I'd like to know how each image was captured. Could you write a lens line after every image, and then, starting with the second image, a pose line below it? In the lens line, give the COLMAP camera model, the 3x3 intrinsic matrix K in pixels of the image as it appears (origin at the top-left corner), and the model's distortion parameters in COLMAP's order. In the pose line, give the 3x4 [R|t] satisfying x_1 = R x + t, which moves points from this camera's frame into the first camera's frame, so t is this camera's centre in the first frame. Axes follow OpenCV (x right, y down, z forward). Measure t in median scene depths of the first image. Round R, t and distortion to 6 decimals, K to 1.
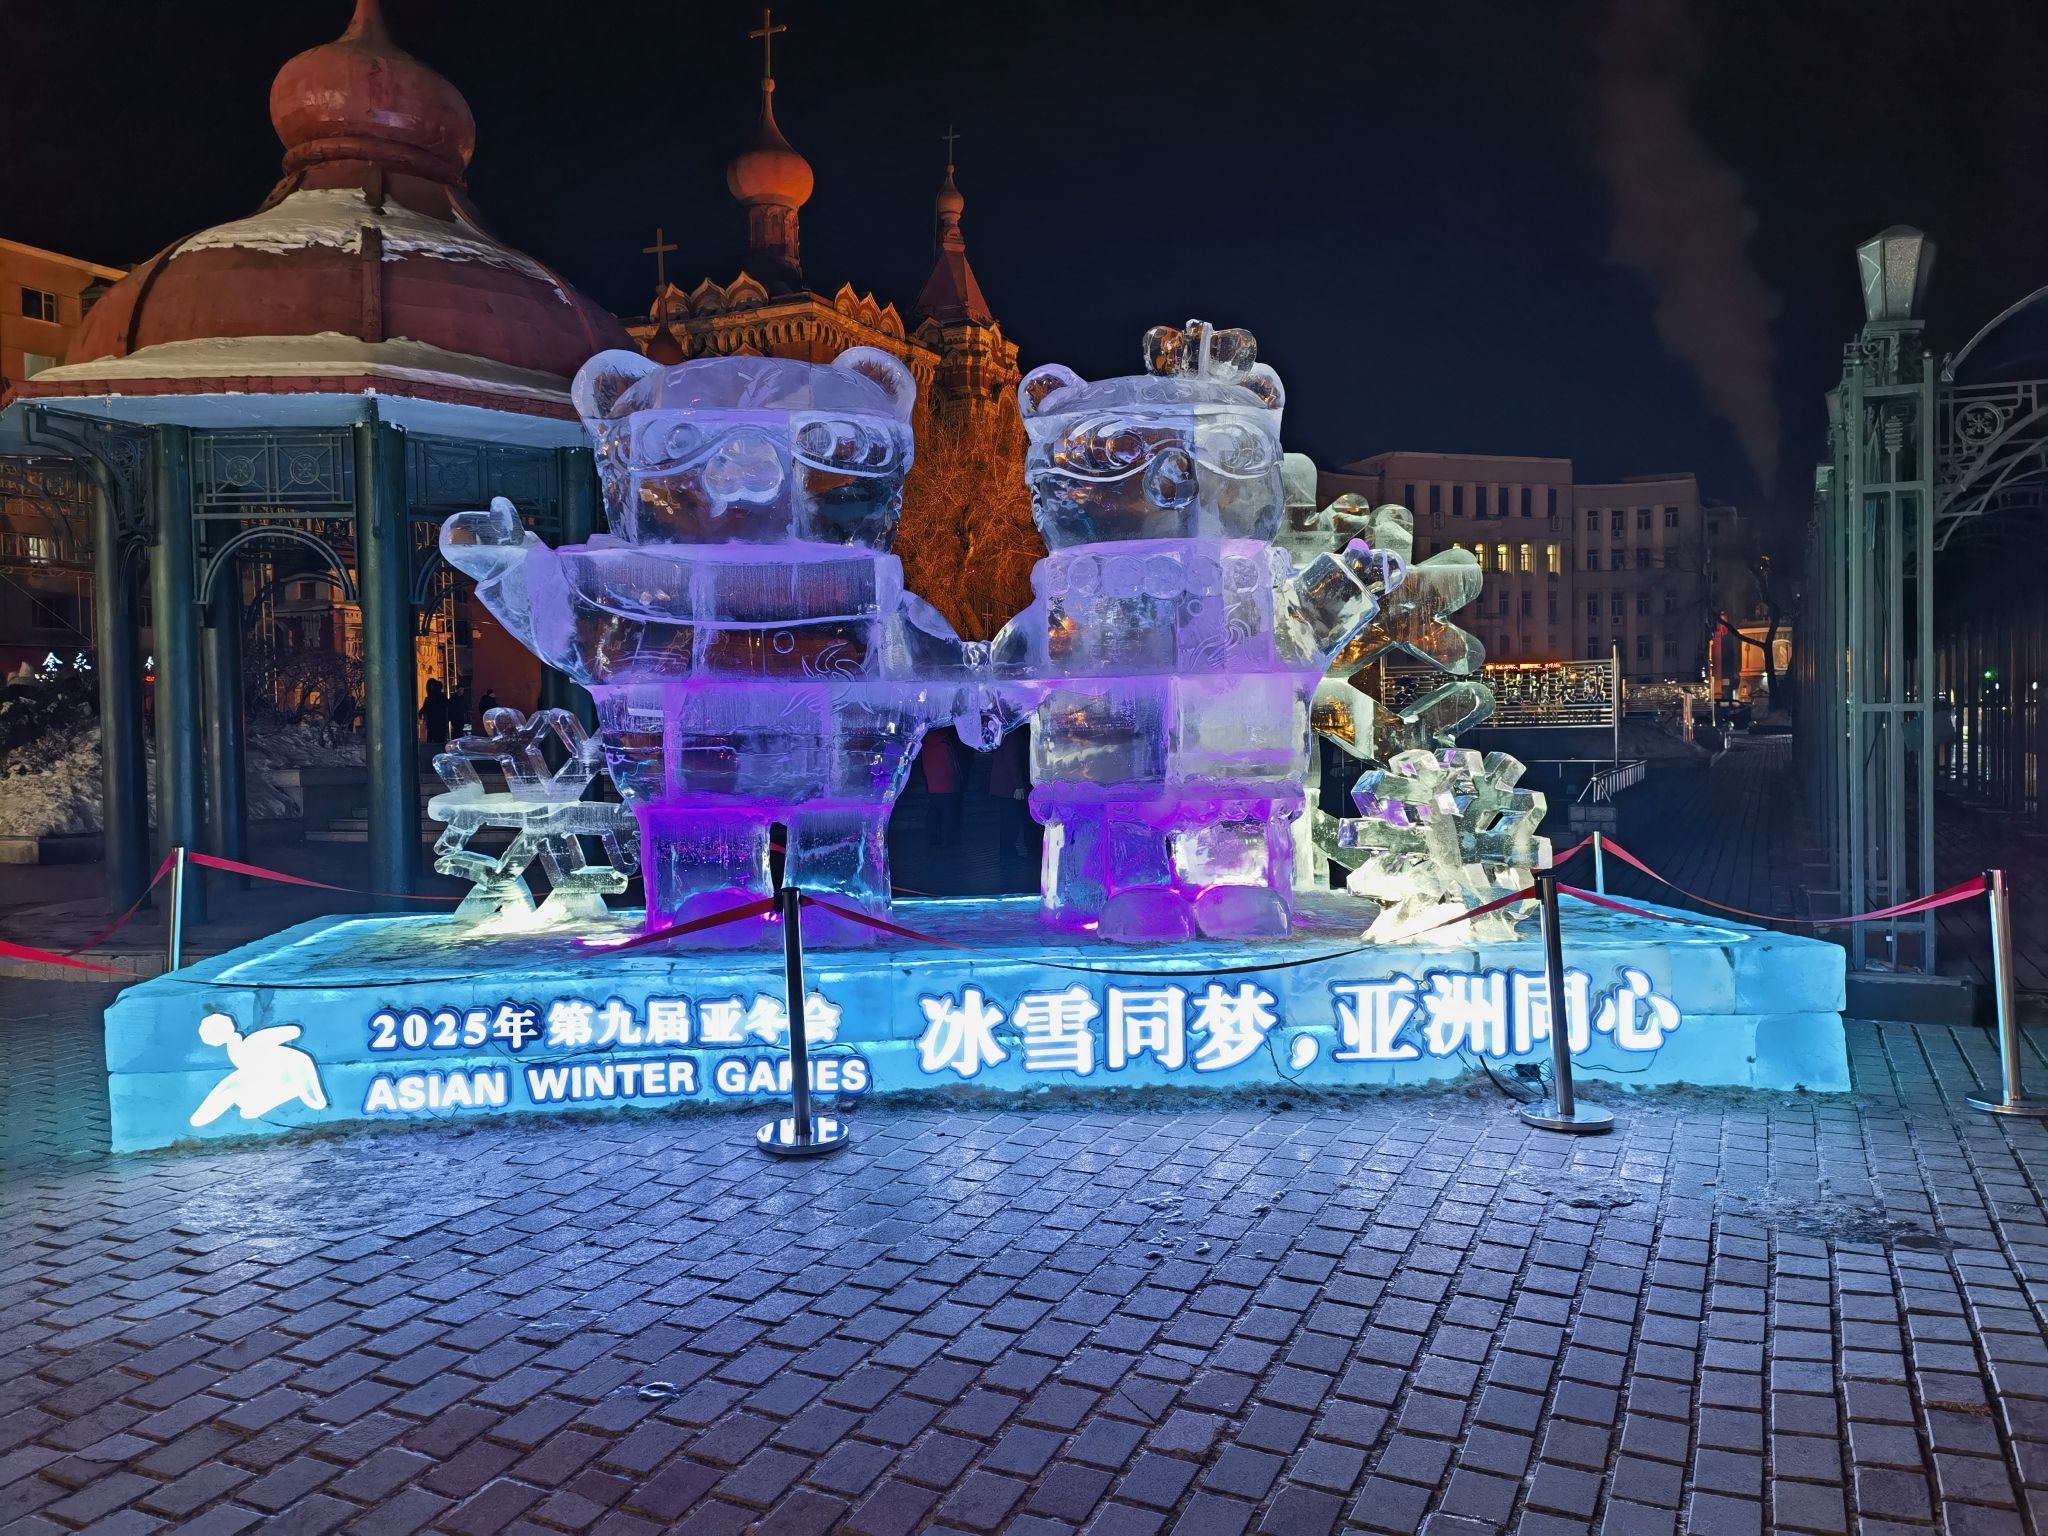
lens RADIAL K [[1568.3, 0, 1024.0], [0, 1568.3, 768.0], [0, 0, 1]] dist [0.088731, -0.064042]
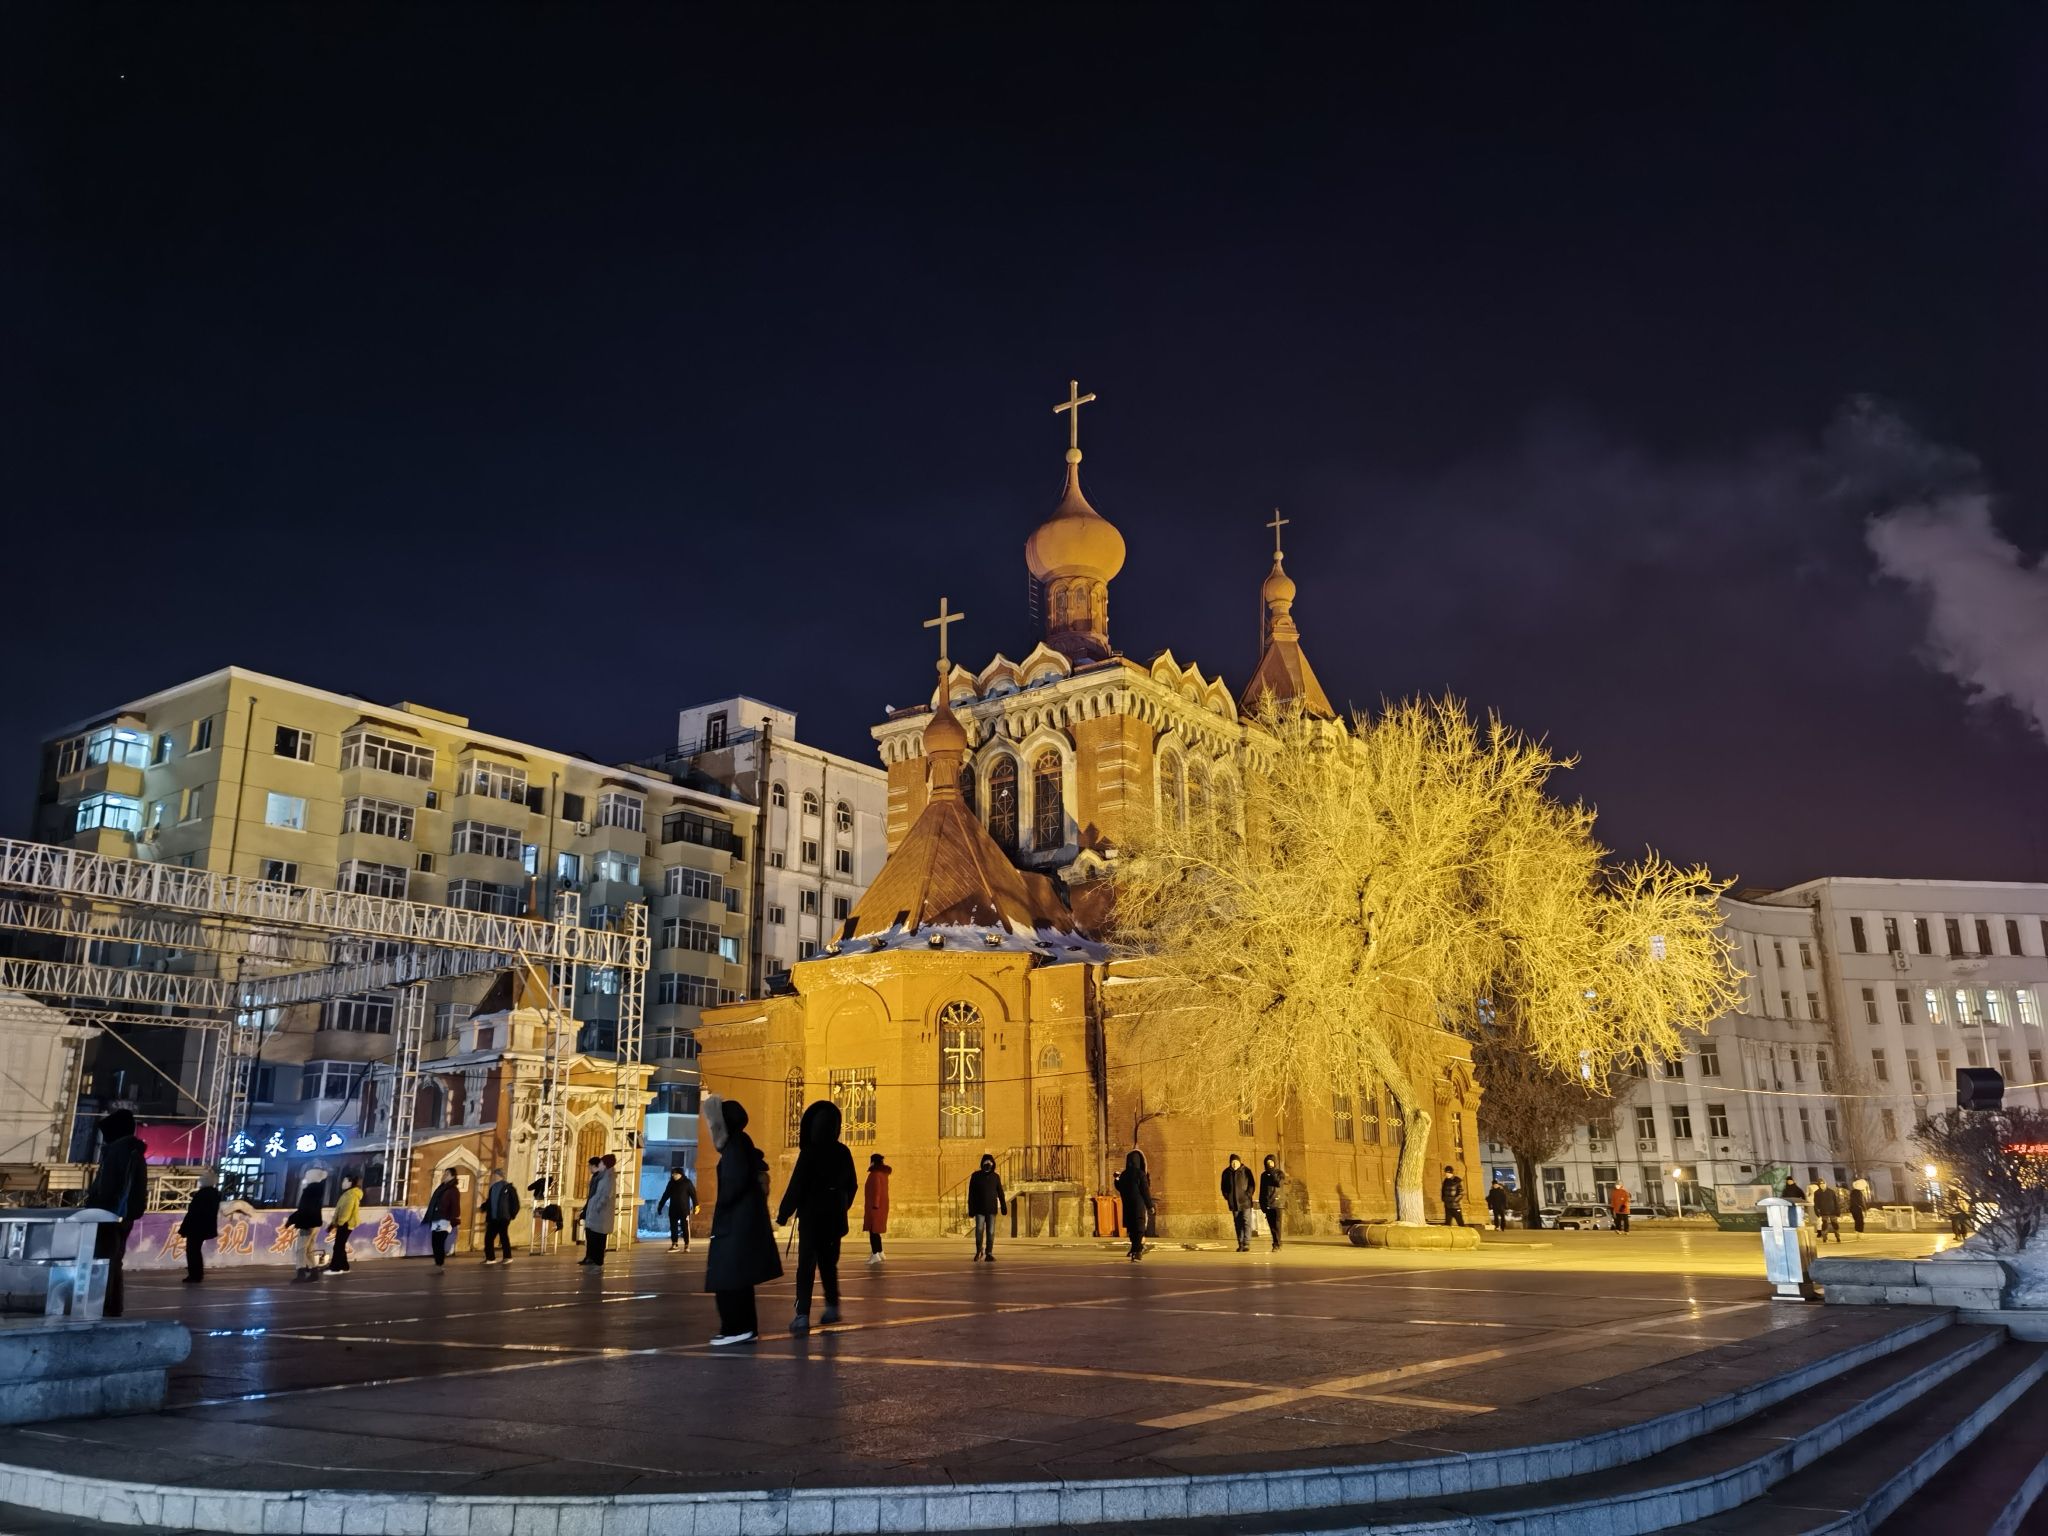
lens RADIAL K [[1568.3, 0, 1024.0], [0, 1568.3, 768.0], [0, 0, 1]] dist [0.088731, -0.064042]
pose [[0.981926, -0.046374, -0.183496, -0.038505], [-0.010325, 0.954948, -0.296593, -0.009299], [0.188984, 0.293127, 0.937210, 0.247772]]
